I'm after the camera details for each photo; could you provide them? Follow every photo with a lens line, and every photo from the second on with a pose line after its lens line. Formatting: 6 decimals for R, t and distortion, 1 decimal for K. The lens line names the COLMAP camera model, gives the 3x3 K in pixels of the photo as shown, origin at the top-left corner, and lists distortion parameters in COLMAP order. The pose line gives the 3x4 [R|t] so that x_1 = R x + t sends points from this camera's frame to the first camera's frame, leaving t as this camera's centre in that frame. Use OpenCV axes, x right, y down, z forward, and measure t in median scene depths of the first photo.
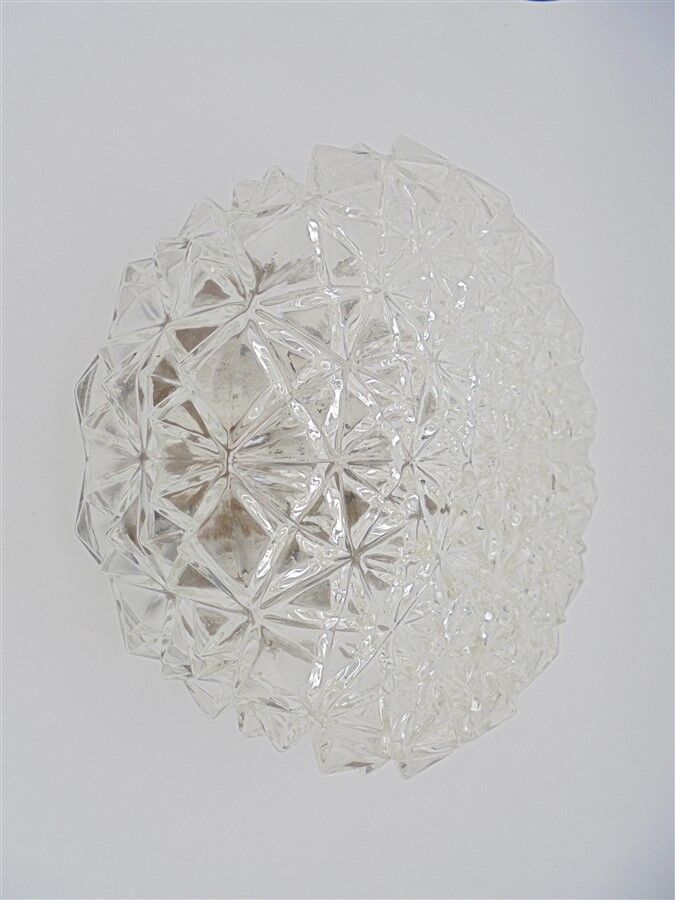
lens RADIAL K [[680.8, 0, 335.2], [0, 680.8, 450.4], [0, 0, 1]] dist [-0.010277, -0.000523]
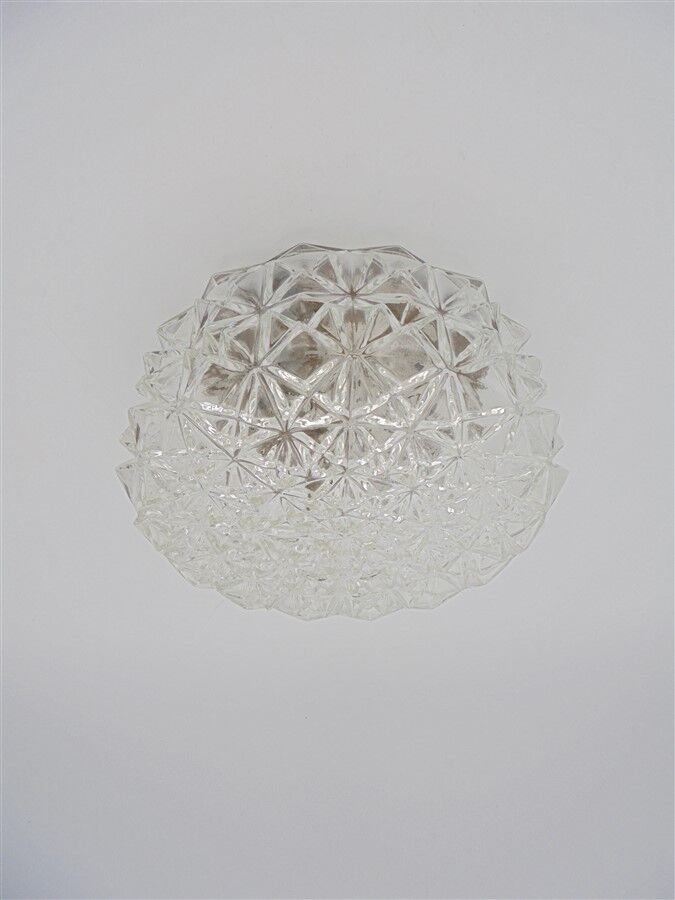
lens RADIAL K [[680.8, 0, 337.5], [0, 680.8, 452.1], [0, 0, 1]] dist [-0.010277, -0.000523]
pose [[-0.020580, 0.999123, 0.036475, 0.012706], [-0.999398, -0.019539, -0.028663, 0.084851], [-0.027926, -0.037043, 0.998923, -0.535121]]
